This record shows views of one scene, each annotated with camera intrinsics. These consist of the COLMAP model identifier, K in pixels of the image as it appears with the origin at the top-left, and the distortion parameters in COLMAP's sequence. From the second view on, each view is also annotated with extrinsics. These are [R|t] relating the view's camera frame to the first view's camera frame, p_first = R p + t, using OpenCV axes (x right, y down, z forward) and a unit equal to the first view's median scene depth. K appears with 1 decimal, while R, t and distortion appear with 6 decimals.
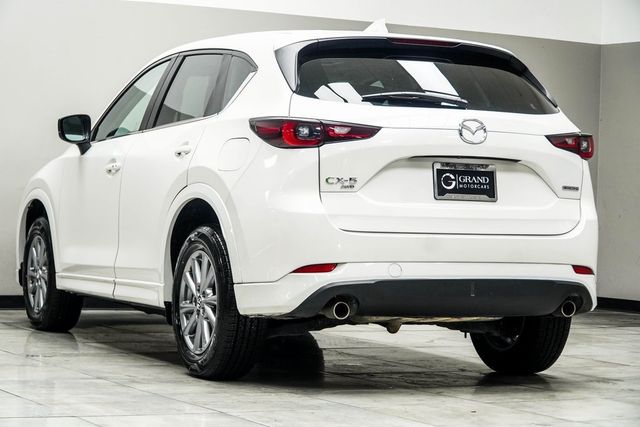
lens RADIAL K [[1536.9, 0, 320.0], [0, 1536.9, 213.5], [0, 0, 1]] dist [0.001403, 0.113969]
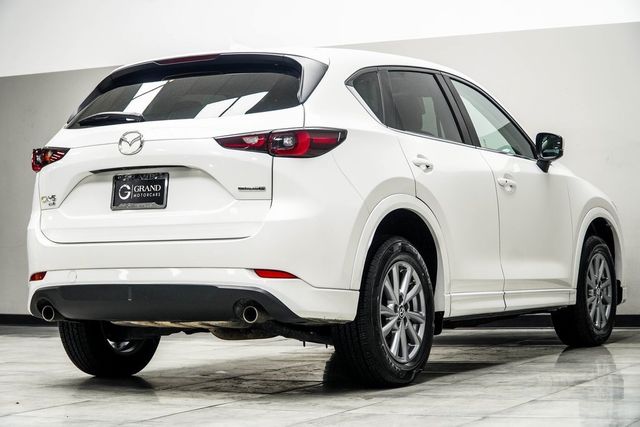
lens RADIAL K [[1457.1, 0, 320.0], [0, 1457.1, 213.5], [0, 0, 1]] dist [-0.288525, 0.133197]
pose [[0.574378, -0.057418, -0.816574, 0.974007], [0.034122, 0.998349, -0.046199, 0.044429], [0.817879, -0.001327, 0.575389, 0.535752]]
